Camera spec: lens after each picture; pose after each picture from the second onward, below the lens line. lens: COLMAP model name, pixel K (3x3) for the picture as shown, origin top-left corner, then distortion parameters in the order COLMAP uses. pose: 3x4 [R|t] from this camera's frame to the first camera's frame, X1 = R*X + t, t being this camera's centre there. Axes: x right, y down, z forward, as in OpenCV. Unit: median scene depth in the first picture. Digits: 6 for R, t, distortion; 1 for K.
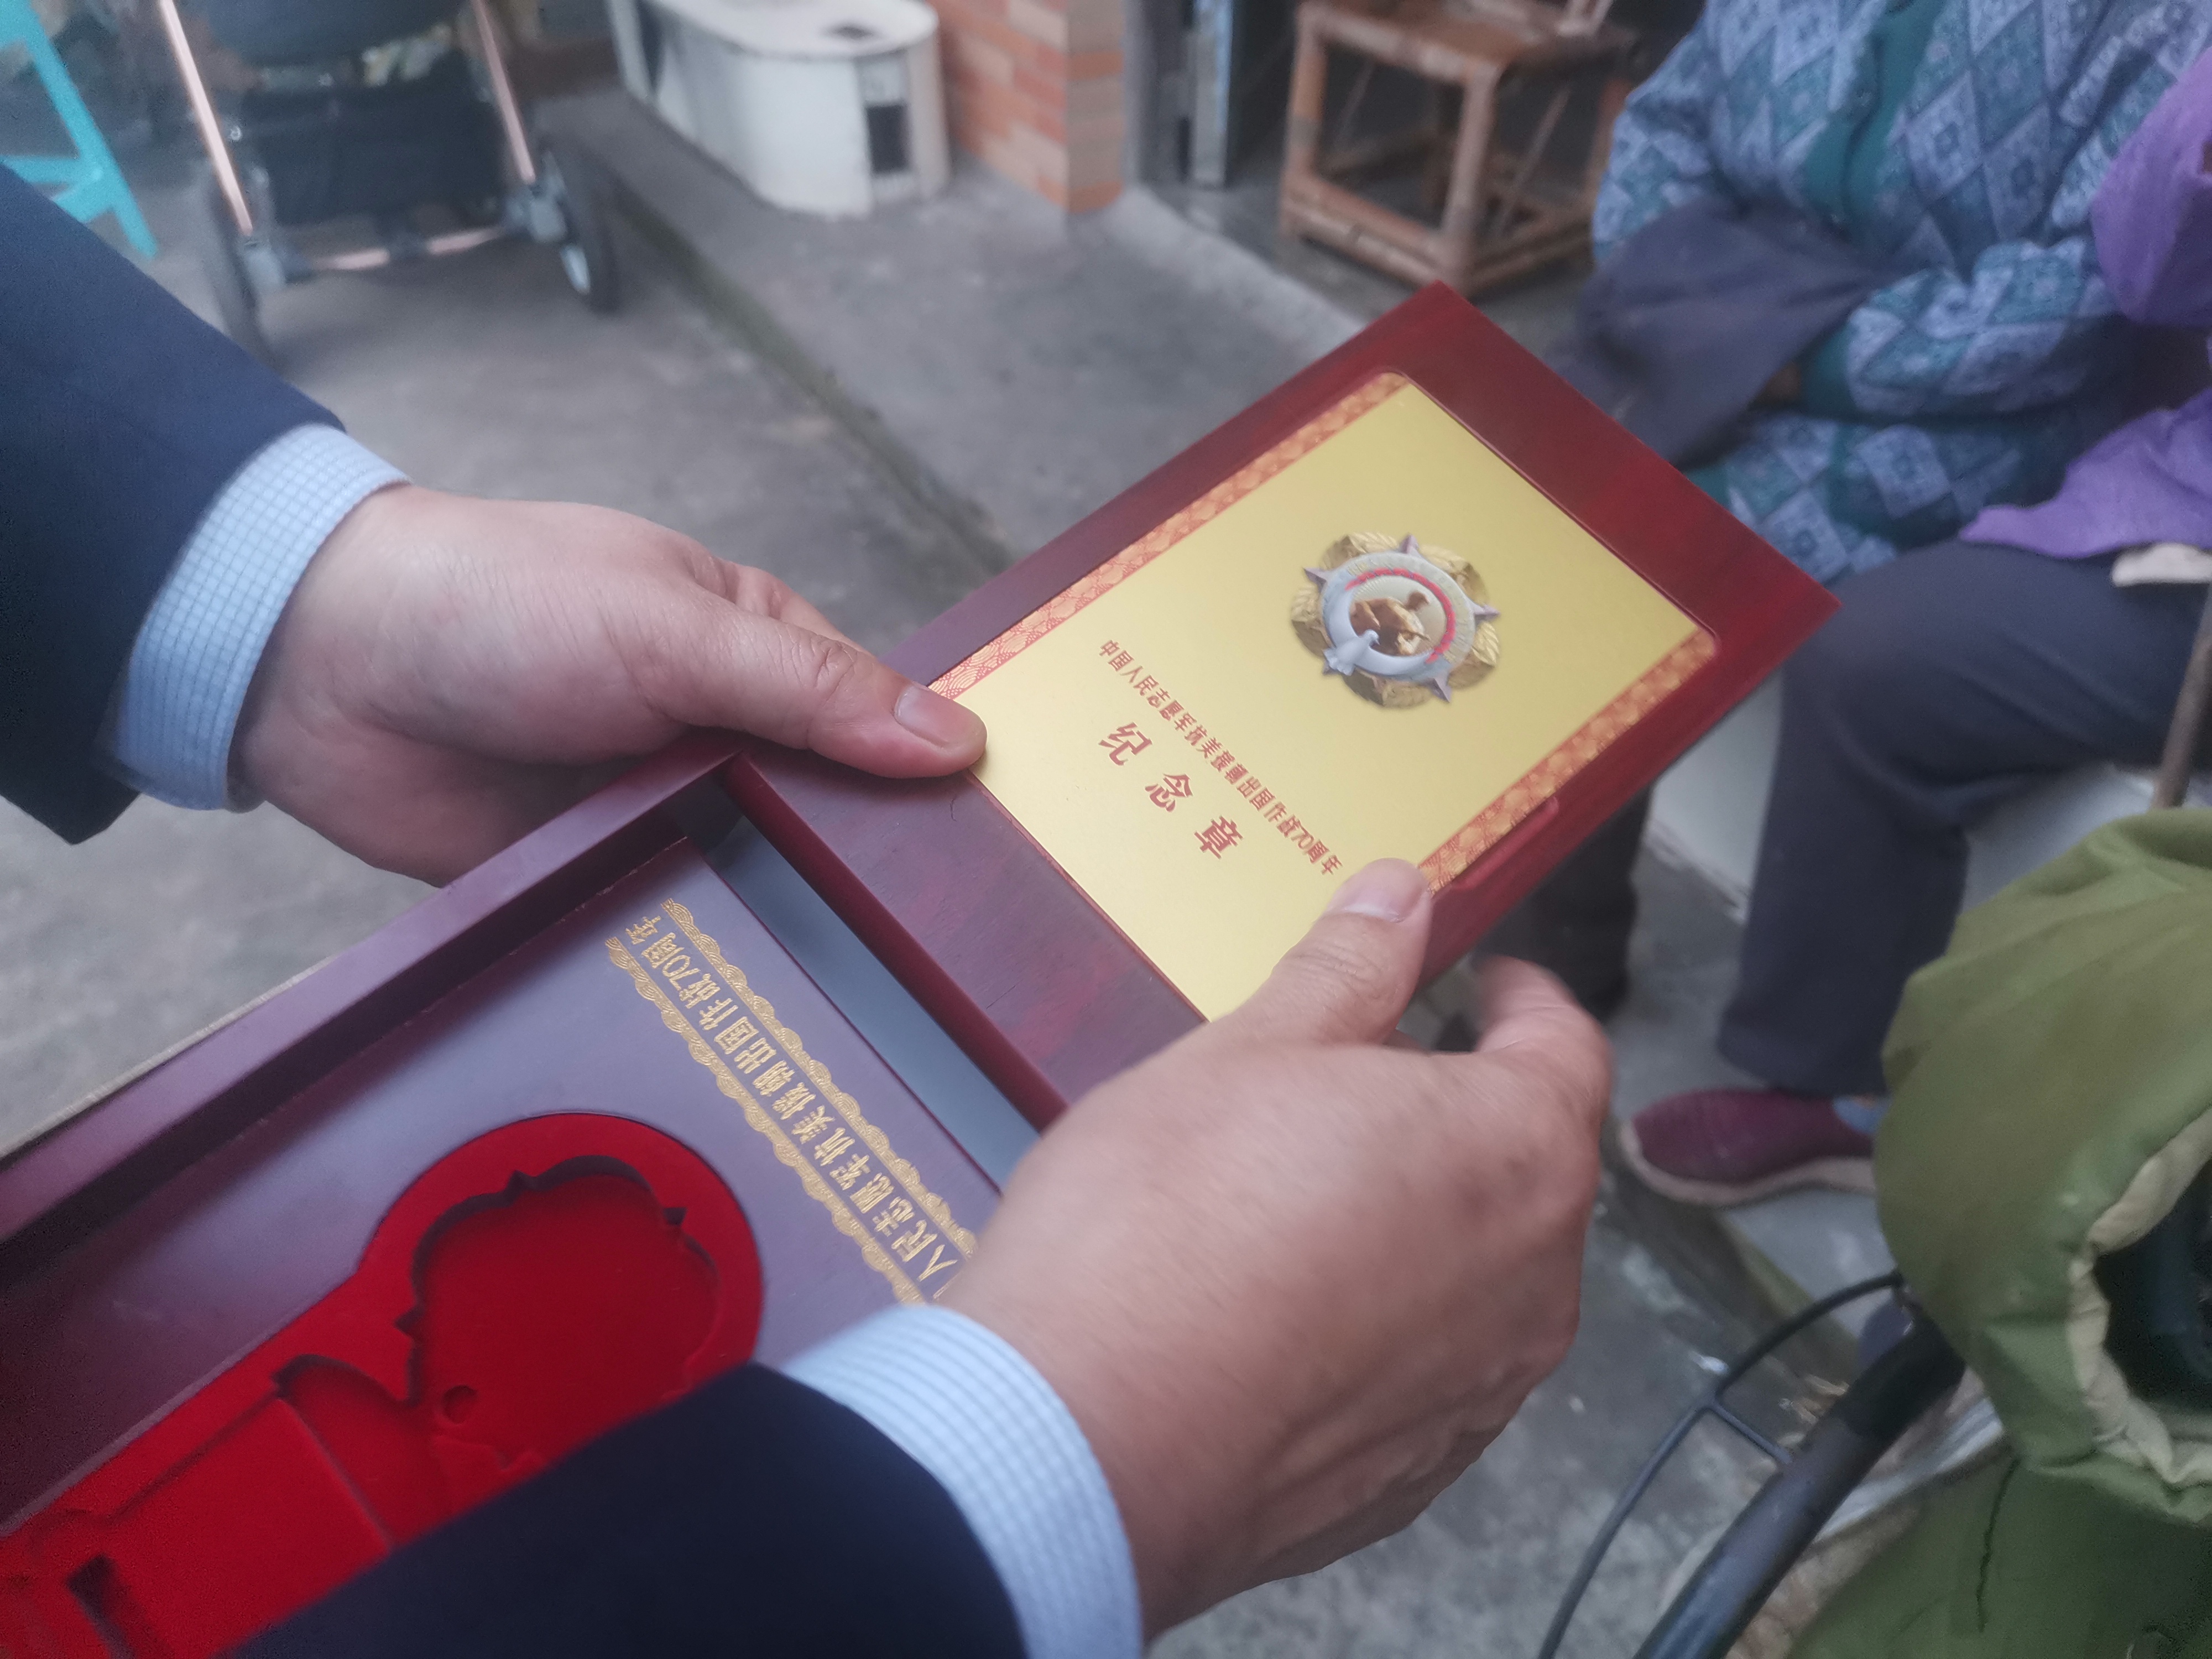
lens RADIAL K [[1652.7, 0, 1091.2], [0, 1652.7, 823.0], [0, 0, 1]] dist [0.005832, -0.006292]
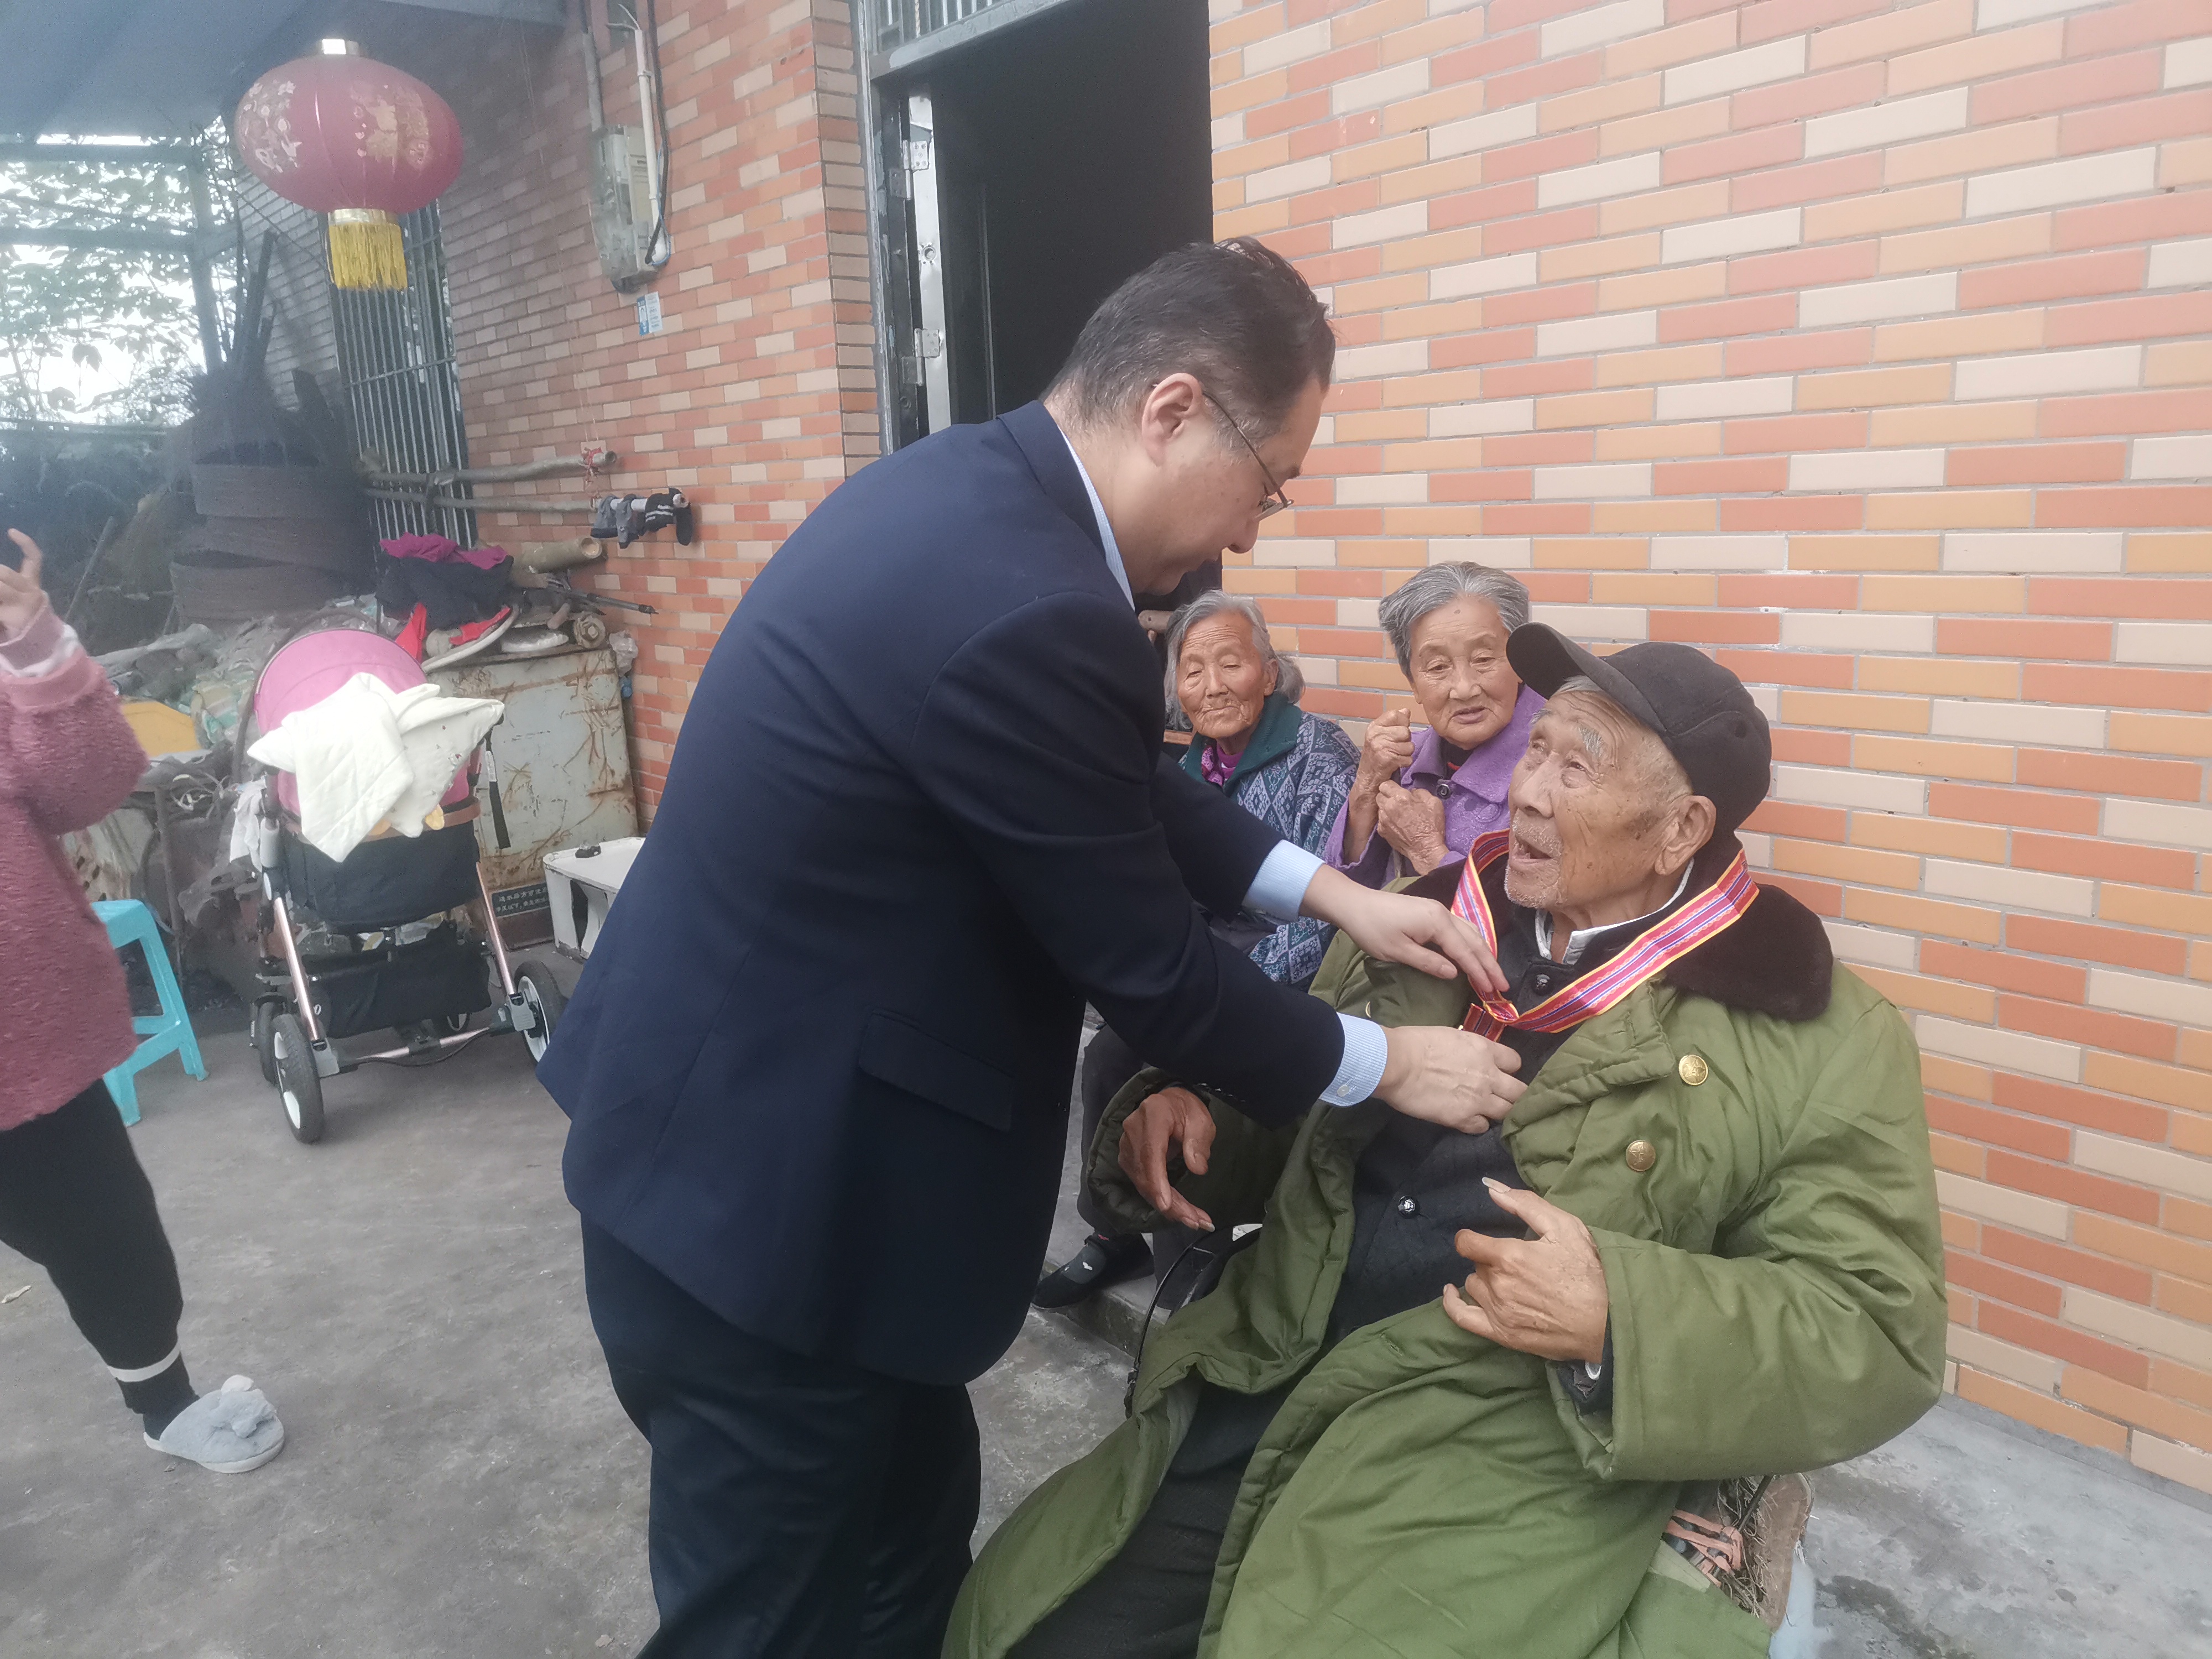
lens RADIAL K [[1652.7, 0, 1091.2], [0, 1652.7, 823.0], [0, 0, 1]] dist [0.005832, -0.006292]
pose [[0.988120, -0.061763, 0.140724, -0.024607], [0.120784, 0.878285, -0.462631, 0.226740], [-0.095022, 0.474132, 0.875311, -0.425873]]
